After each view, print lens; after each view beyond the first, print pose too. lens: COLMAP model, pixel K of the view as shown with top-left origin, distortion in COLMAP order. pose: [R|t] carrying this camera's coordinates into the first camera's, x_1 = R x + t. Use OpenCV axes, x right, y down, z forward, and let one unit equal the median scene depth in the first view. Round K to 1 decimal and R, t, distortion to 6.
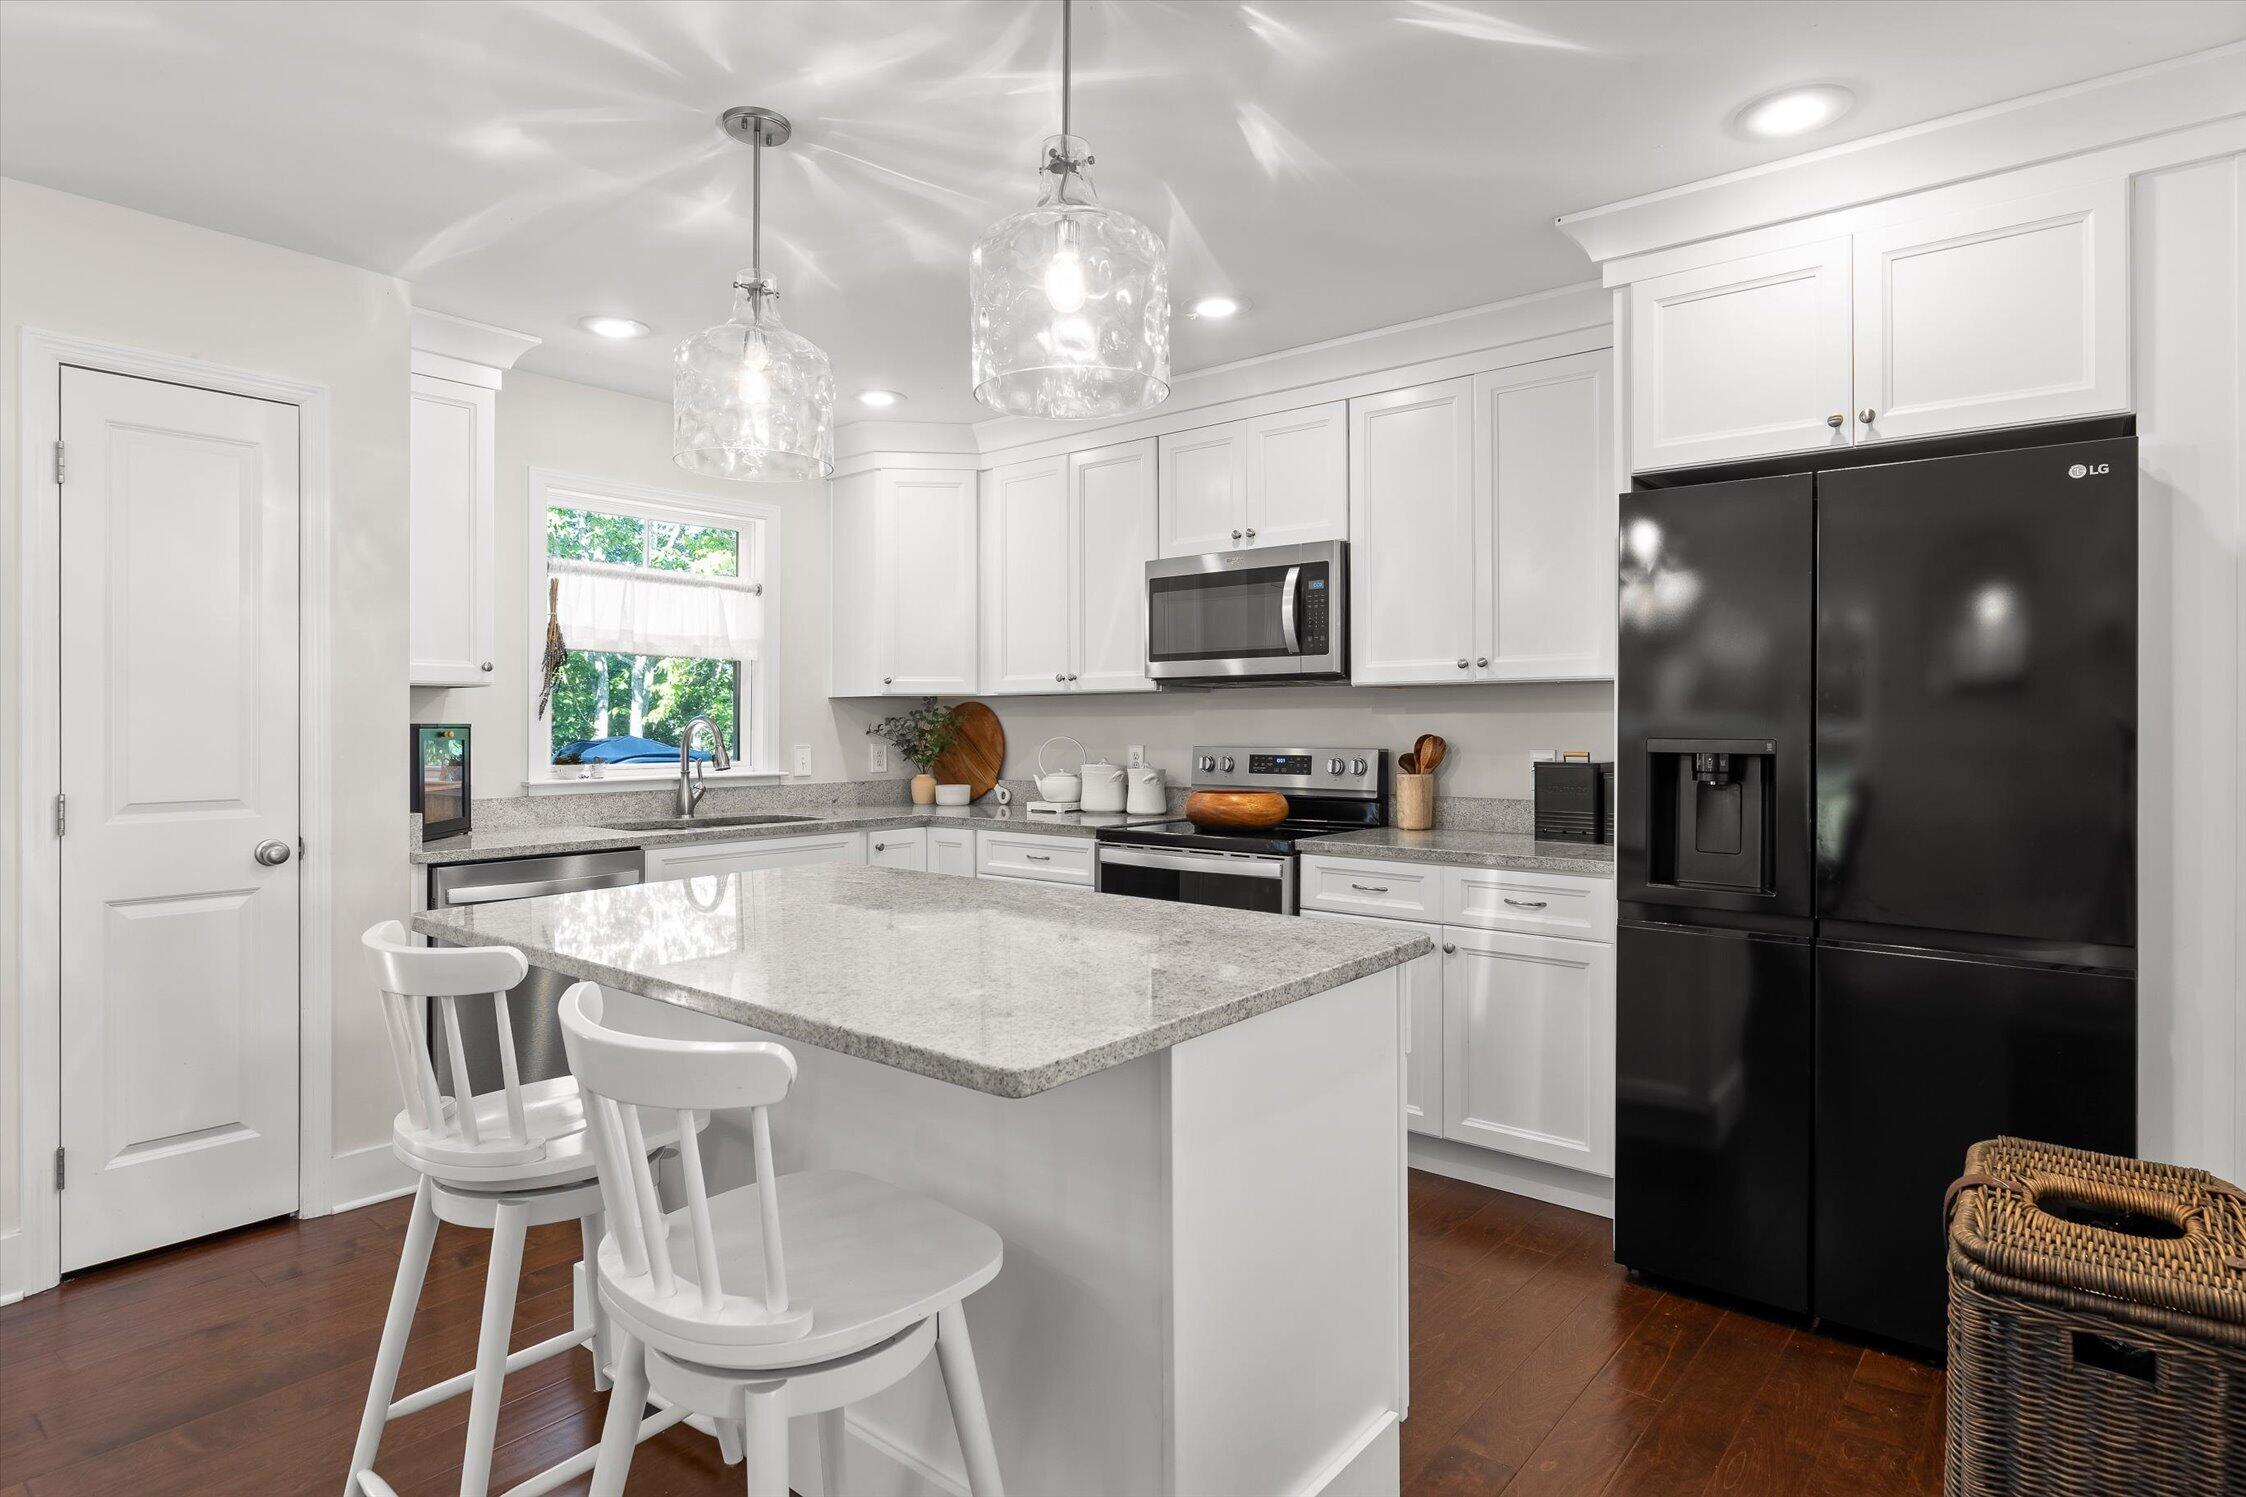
lens RADIAL K [[1207.9, 0, 1121.7], [0, 1207.9, 724.3], [0, 0, 1]] dist [-0.001948, -0.000418]
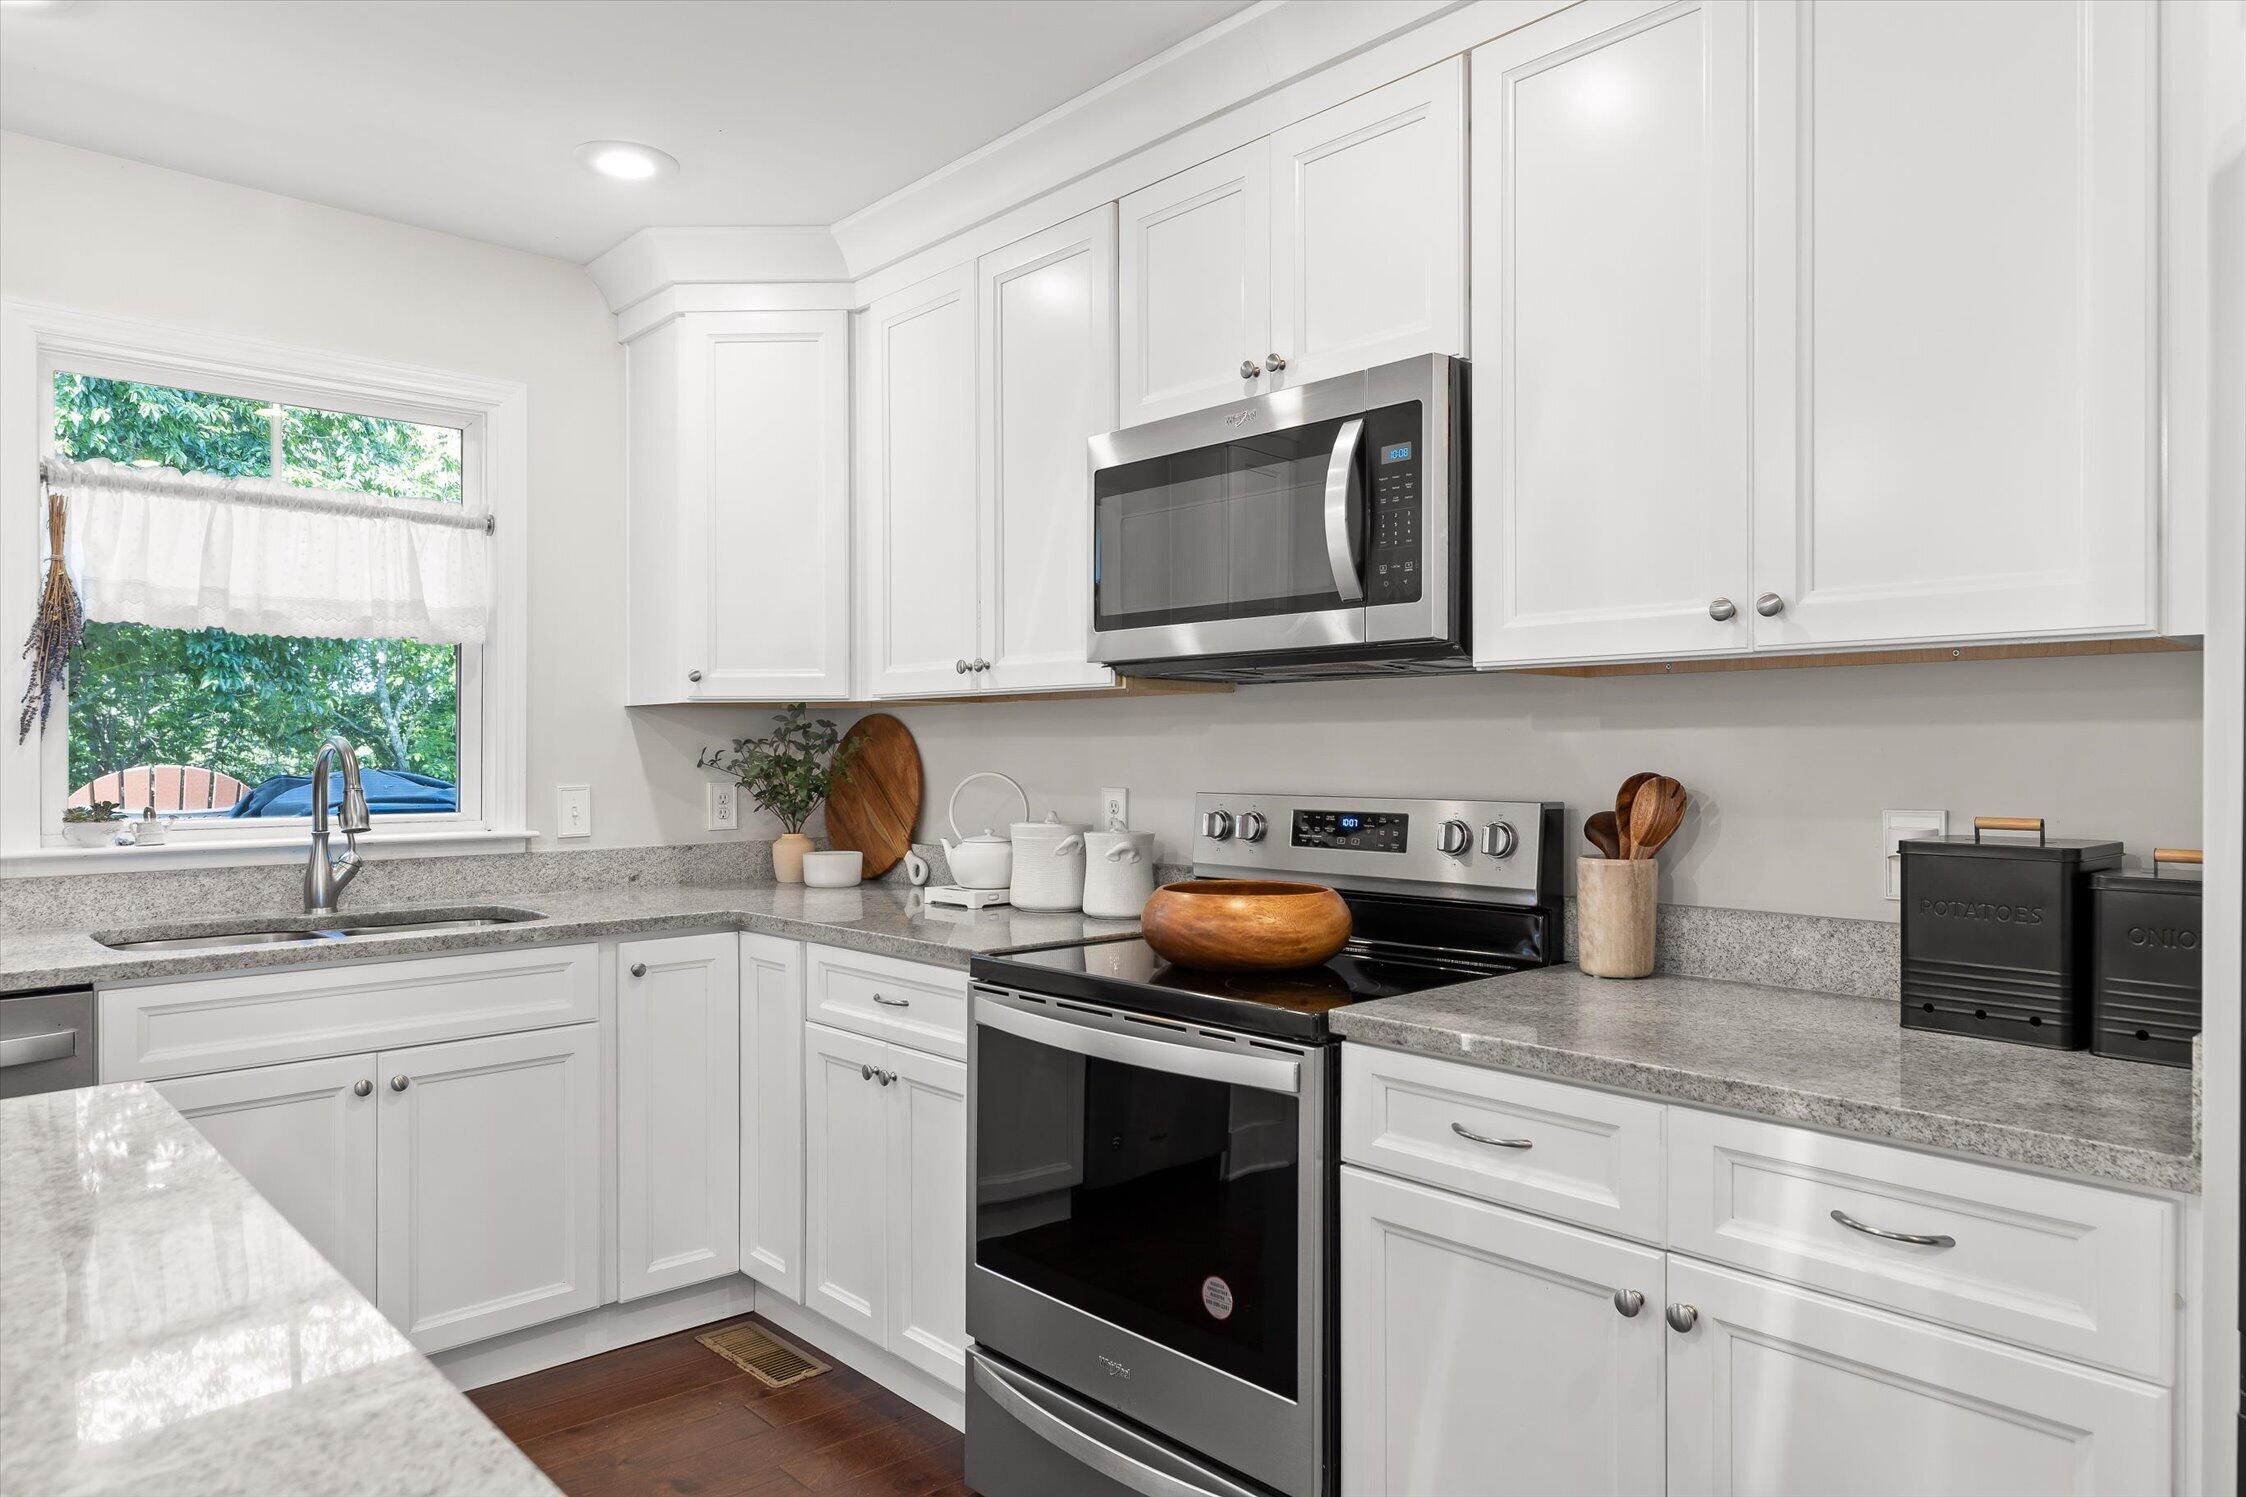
lens RADIAL K [[1424.7, 0, 1122.2], [0, 1424.7, 757.2], [0, 0, 1]] dist [0.009511, 0.002286]
pose [[0.990925, -0.000015, -0.134414, 0.119214], [0.000876, 0.999979, 0.006348, -0.001267], [0.134411, -0.006408, 0.990905, 0.401225]]
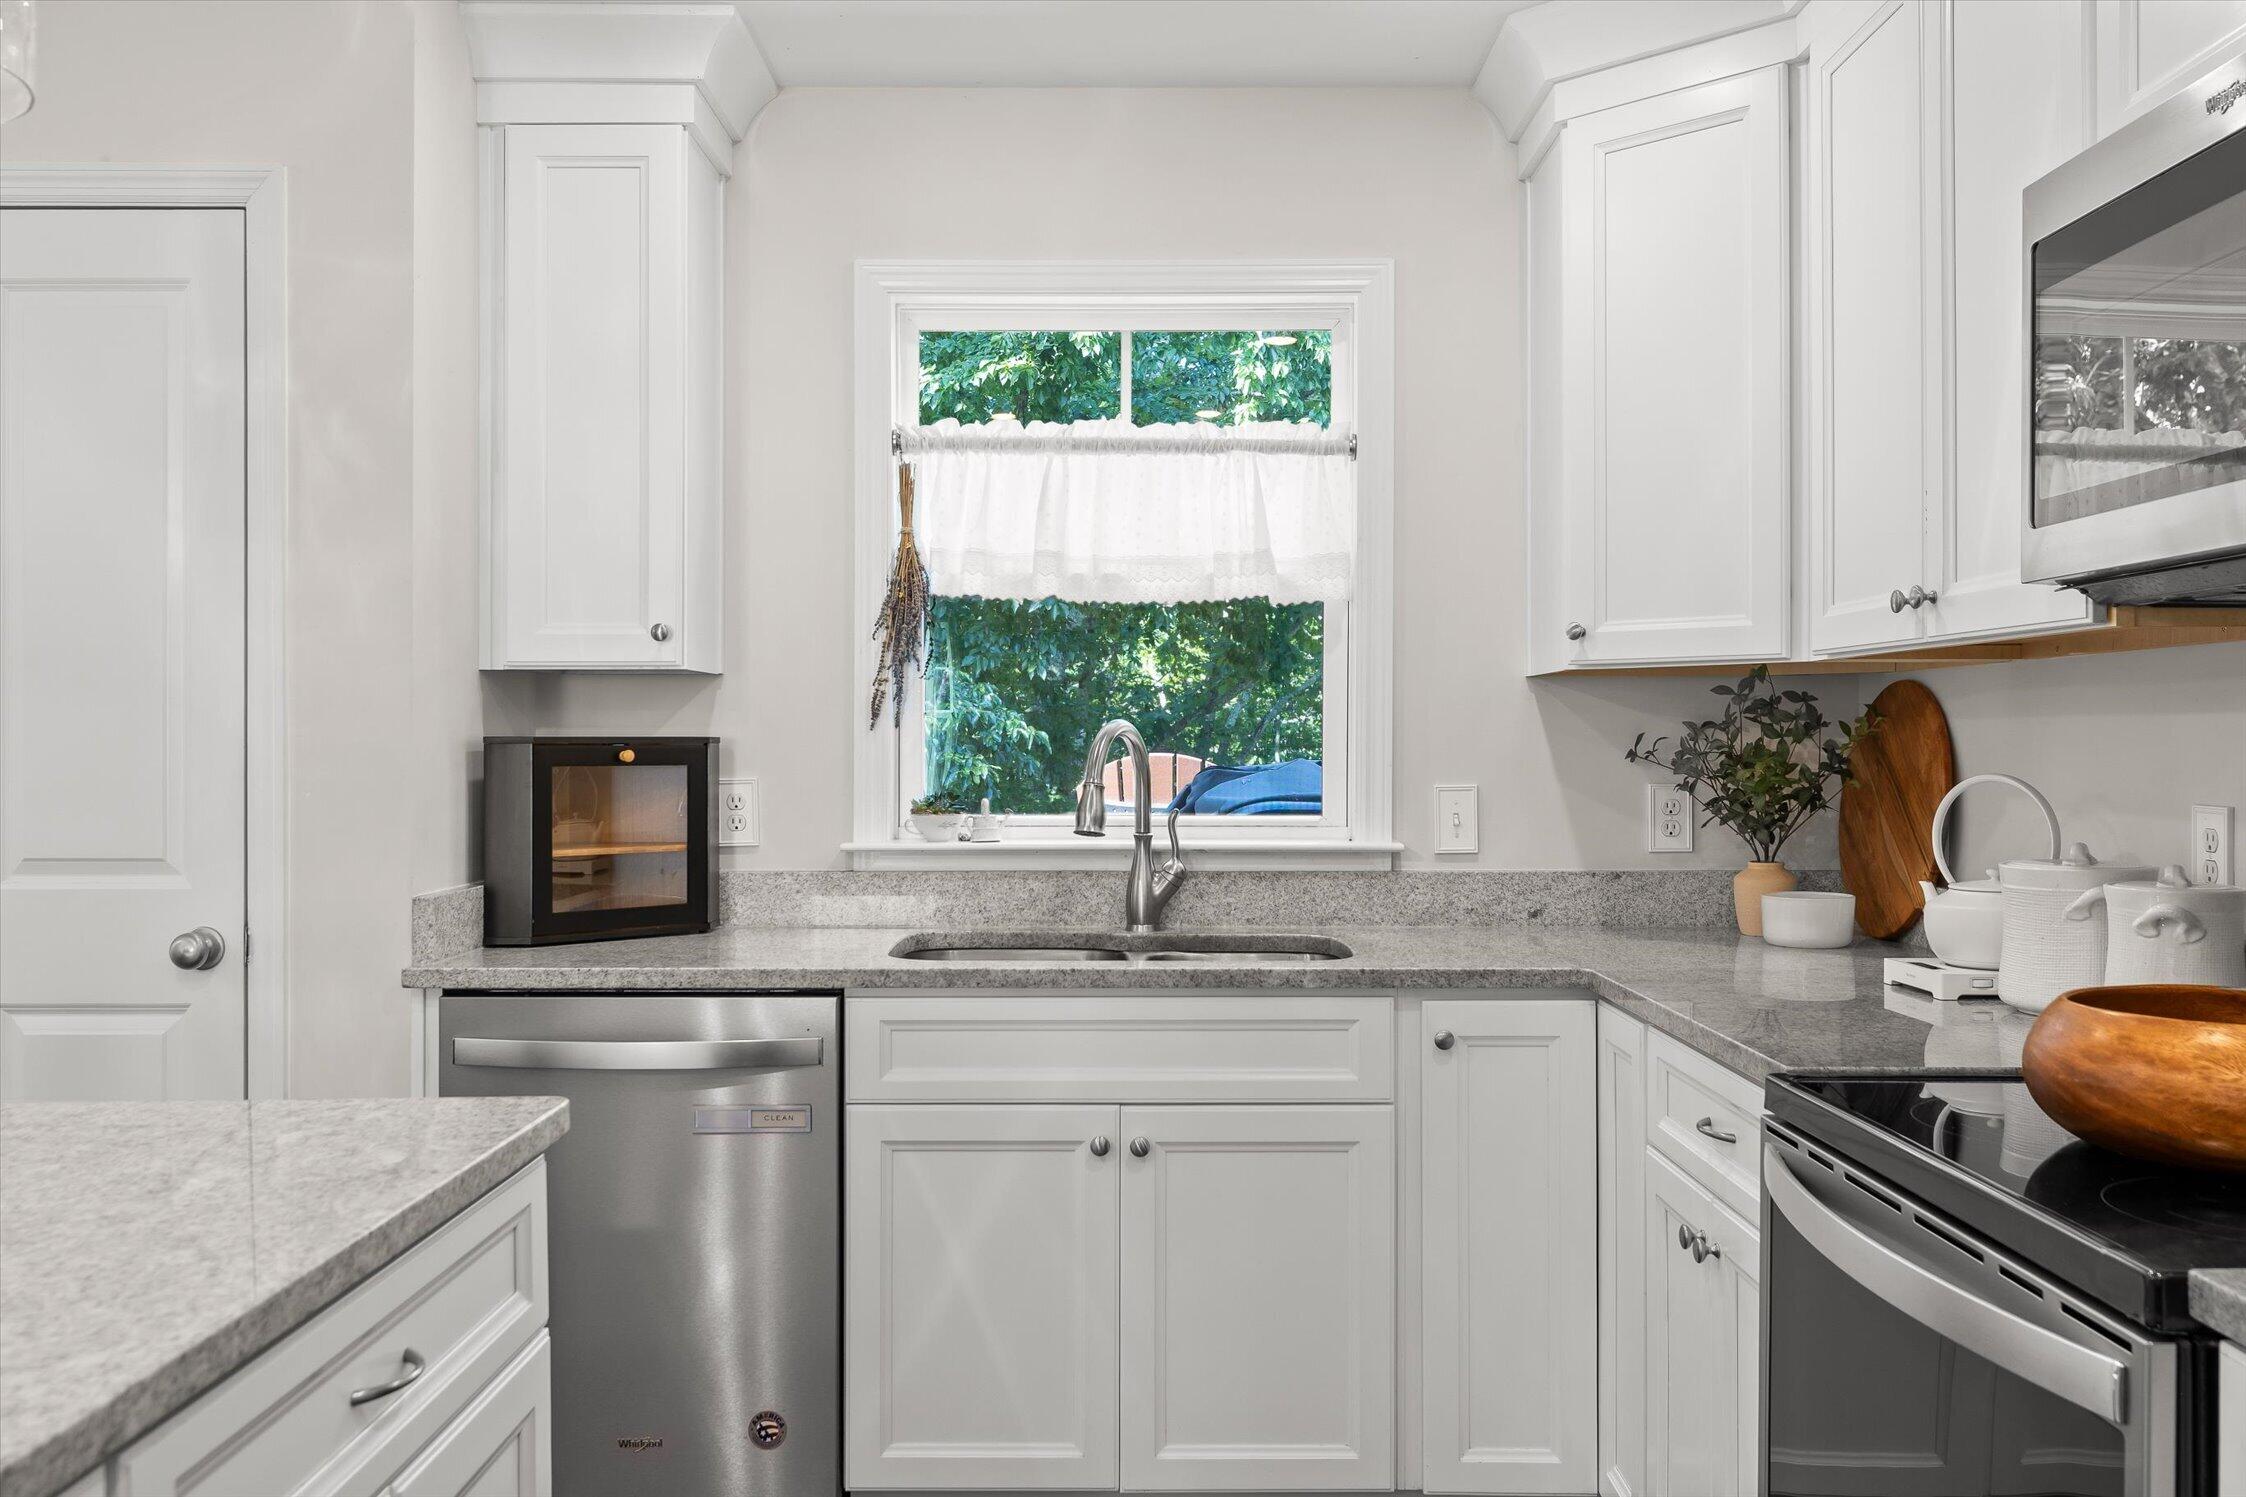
lens RADIAL K [[1929.0, 0, 1125.5], [0, 1929.0, 730.8], [0, 0, 1]] dist [-0.006461, -0.002617]
pose [[0.633613, -0.001894, -0.773648, 0.250307], [0.000019, 0.999997, -0.002433, -0.001018], [0.773650, 0.001527, 0.633611, 0.541651]]
